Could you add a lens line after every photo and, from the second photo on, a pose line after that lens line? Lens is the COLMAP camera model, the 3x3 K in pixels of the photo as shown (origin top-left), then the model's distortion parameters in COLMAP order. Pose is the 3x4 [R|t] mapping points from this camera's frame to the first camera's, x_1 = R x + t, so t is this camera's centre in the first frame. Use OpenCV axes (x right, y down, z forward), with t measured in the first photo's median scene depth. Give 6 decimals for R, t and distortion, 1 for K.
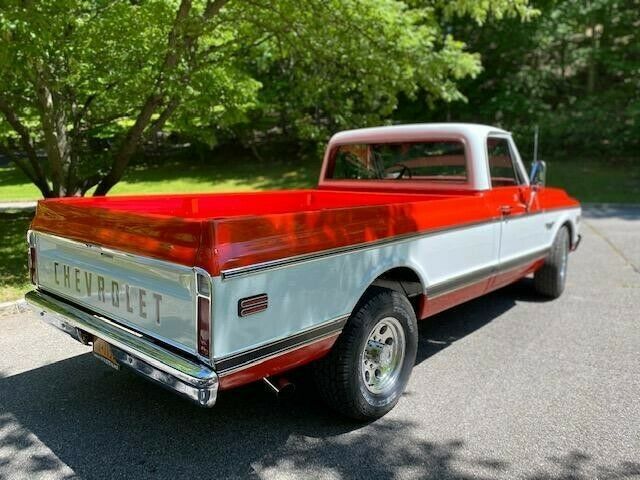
lens RADIAL K [[498.8, 0, 318.8], [0, 498.8, 237.7], [0, 0, 1]] dist [0.036434, -0.046591]
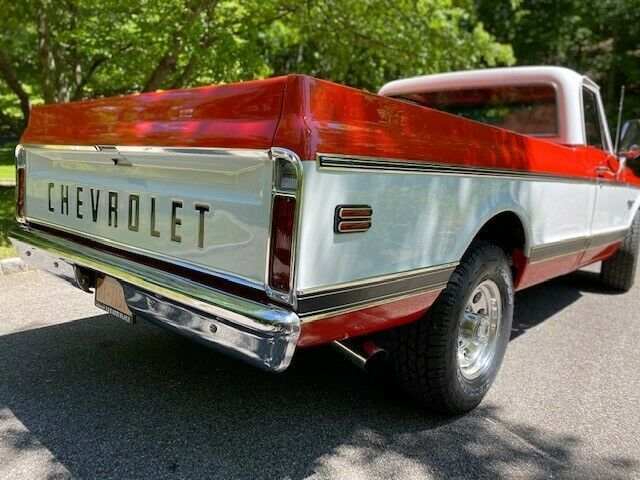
lens RADIAL K [[498.8, 0, 319.0], [0, 498.8, 236.0], [0, 0, 1]] dist [0.036434, -0.046591]
pose [[0.998552, 0.052842, 0.010112, -0.127275], [-0.052699, 0.998514, -0.013871, 0.118025], [-0.010829, 0.013318, 0.999853, 0.245687]]
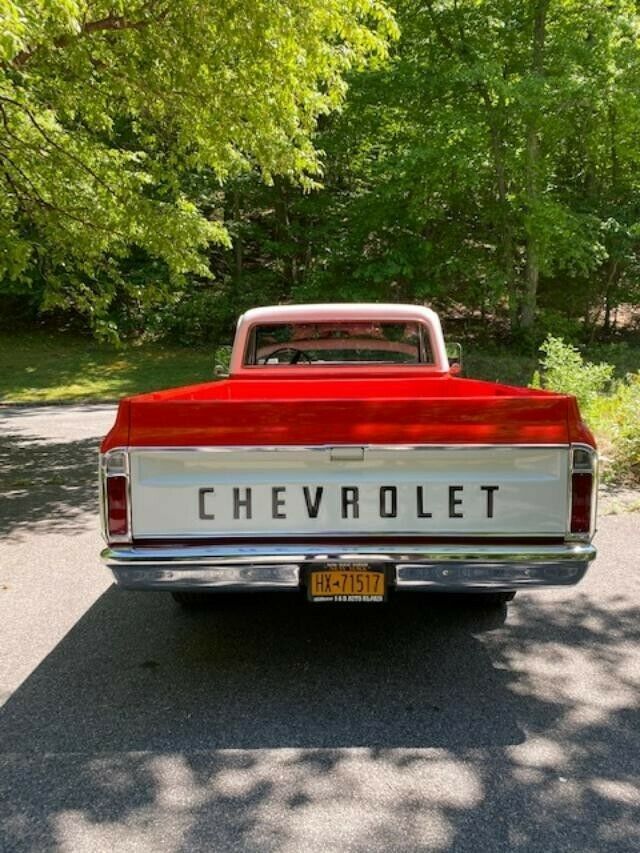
lens RADIAL K [[664.9, 0, 323.8], [0, 664.9, 430.3], [0, 0, 1]] dist [0.036434, -0.046591]
pose [[0.750090, -0.086801, 0.655615, -0.983961], [0.108539, 0.994064, 0.007430, -0.017948], [-0.652368, 0.065586, 0.755059, 0.218684]]
